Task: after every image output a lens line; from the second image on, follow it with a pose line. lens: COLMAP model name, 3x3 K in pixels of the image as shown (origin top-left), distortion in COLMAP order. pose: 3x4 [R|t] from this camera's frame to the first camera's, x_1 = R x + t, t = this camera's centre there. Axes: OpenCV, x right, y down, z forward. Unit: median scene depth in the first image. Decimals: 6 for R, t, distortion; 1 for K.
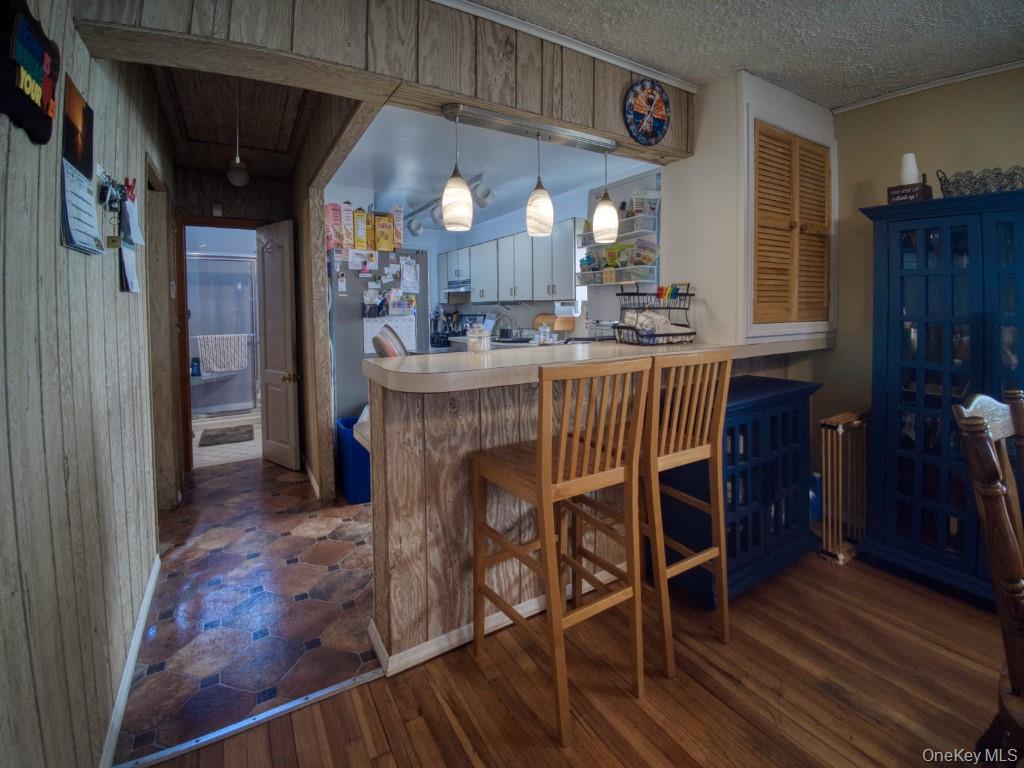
lens RADIAL K [[467.9, 0, 512.0], [0, 467.9, 384.0], [0, 0, 1]] dist [0.000595, -0.020323]
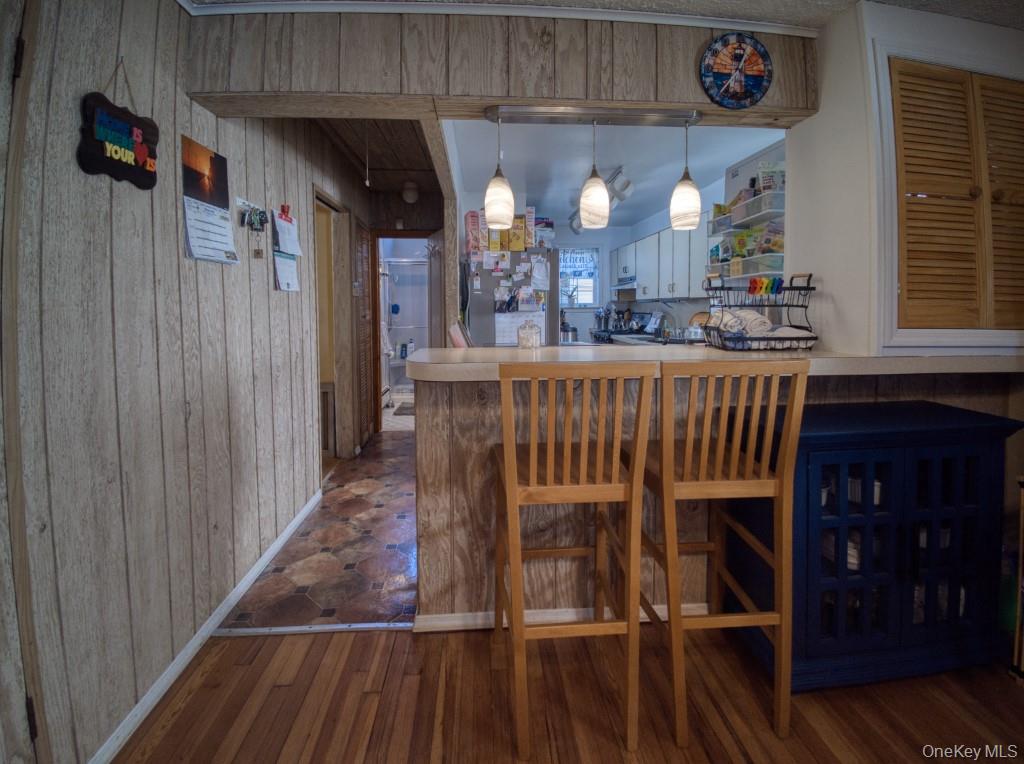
lens RADIAL K [[461.0, 0, 511.1], [0, 461.0, 380.3], [0, 0, 1]] dist [0.000055, -0.029023]
pose [[0.880118, 0.081690, -0.467675, 0.369343], [-0.082276, 0.996424, 0.019213, -0.014413], [0.467572, 0.021569, 0.883692, 0.110767]]
